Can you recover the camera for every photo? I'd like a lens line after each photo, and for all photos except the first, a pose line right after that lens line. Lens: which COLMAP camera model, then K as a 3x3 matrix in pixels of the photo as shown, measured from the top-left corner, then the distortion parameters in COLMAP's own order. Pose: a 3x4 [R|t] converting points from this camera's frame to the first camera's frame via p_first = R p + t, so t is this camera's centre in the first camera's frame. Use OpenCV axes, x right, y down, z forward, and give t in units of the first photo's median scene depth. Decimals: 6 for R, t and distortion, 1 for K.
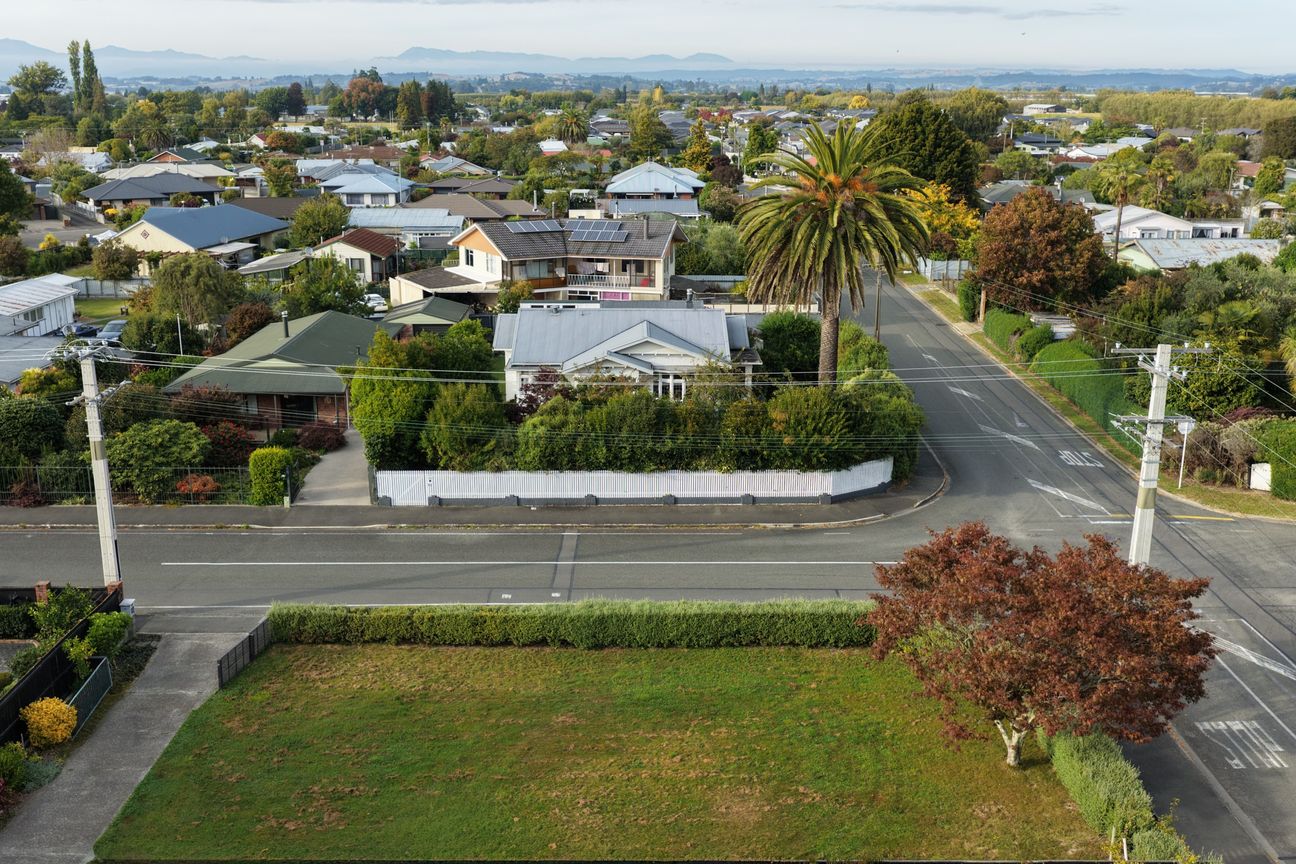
lens RADIAL K [[1423.9, 0, 649.5], [0, 1423.9, 432.1], [0, 0, 1]] dist [-0.004893, 0.000000]
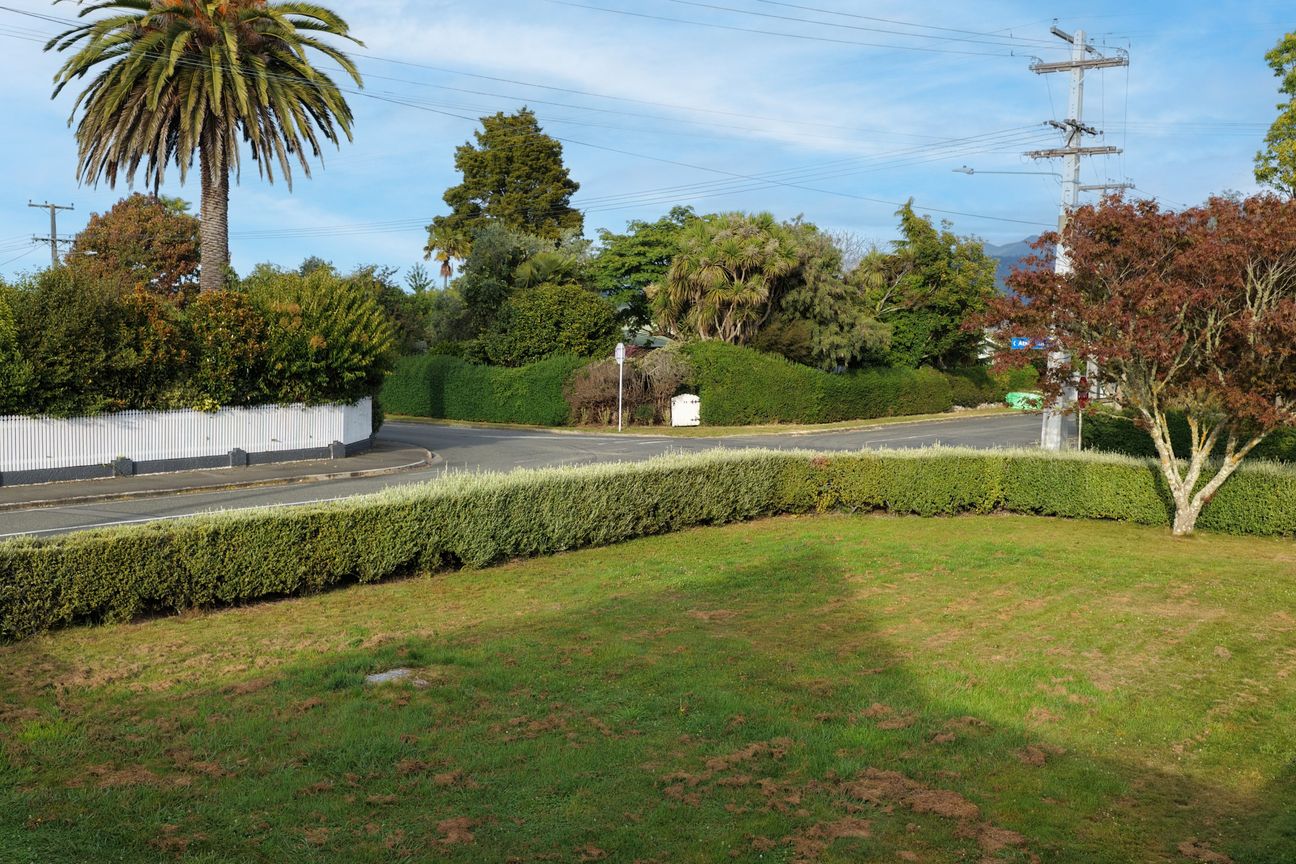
lens RADIAL K [[1464.8, 0, 643.5], [0, 1464.8, 433.1], [0, 0, 1]] dist [-0.002201, 0.000000]
pose [[0.604032, -0.053922, 0.795134, -0.401801], [0.208139, 0.973755, -0.092079, 0.164784], [-0.769301, 0.221117, 0.599403, 0.651097]]
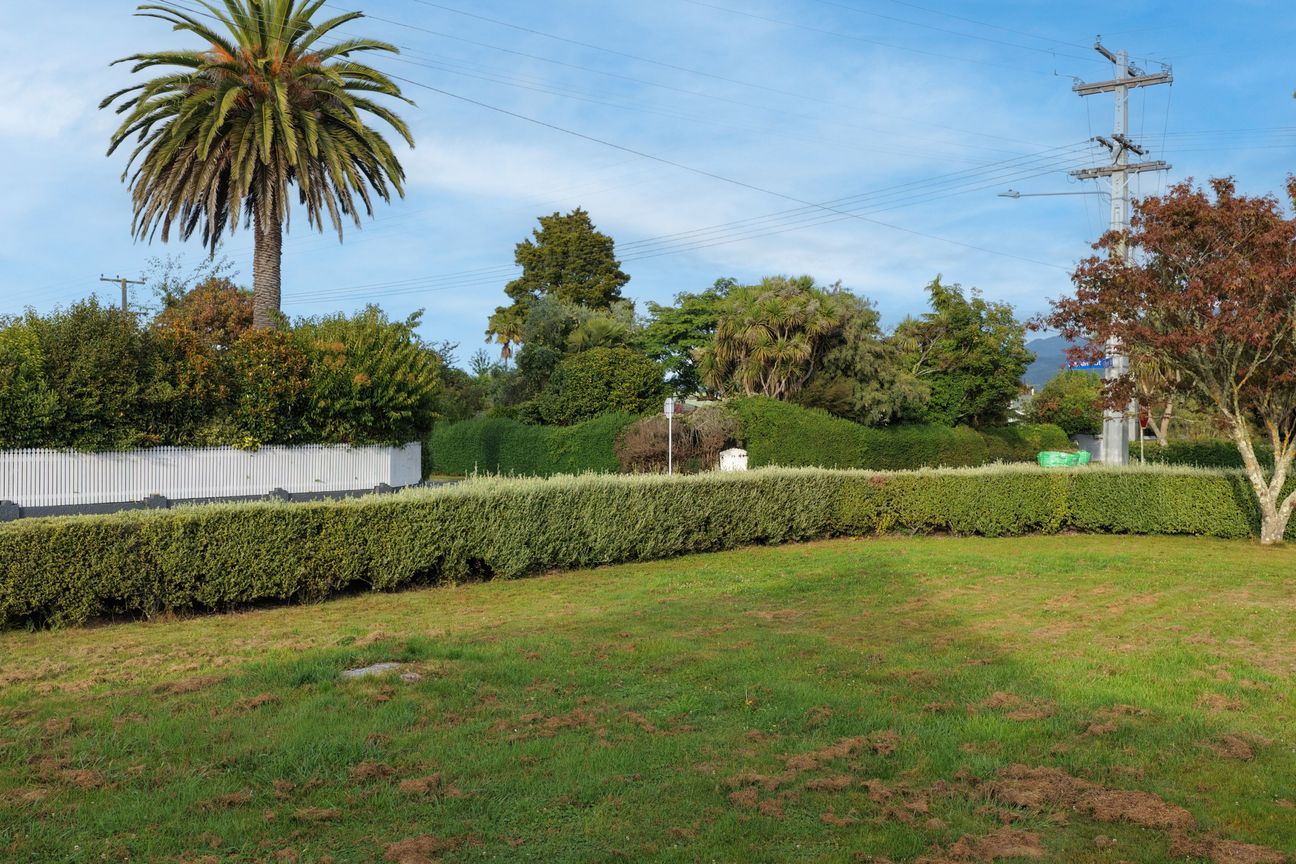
lens RADIAL K [[1316.2, 0, 683.3], [0, 1316.2, 402.1], [0, 0, 1]] dist [-0.001469, 0.000000]
pose [[0.609250, 0.005973, 0.792955, -0.329127], [0.225791, 0.957271, -0.180693, 0.184687], [-0.760153, 0.289129, 0.581869, 0.713624]]
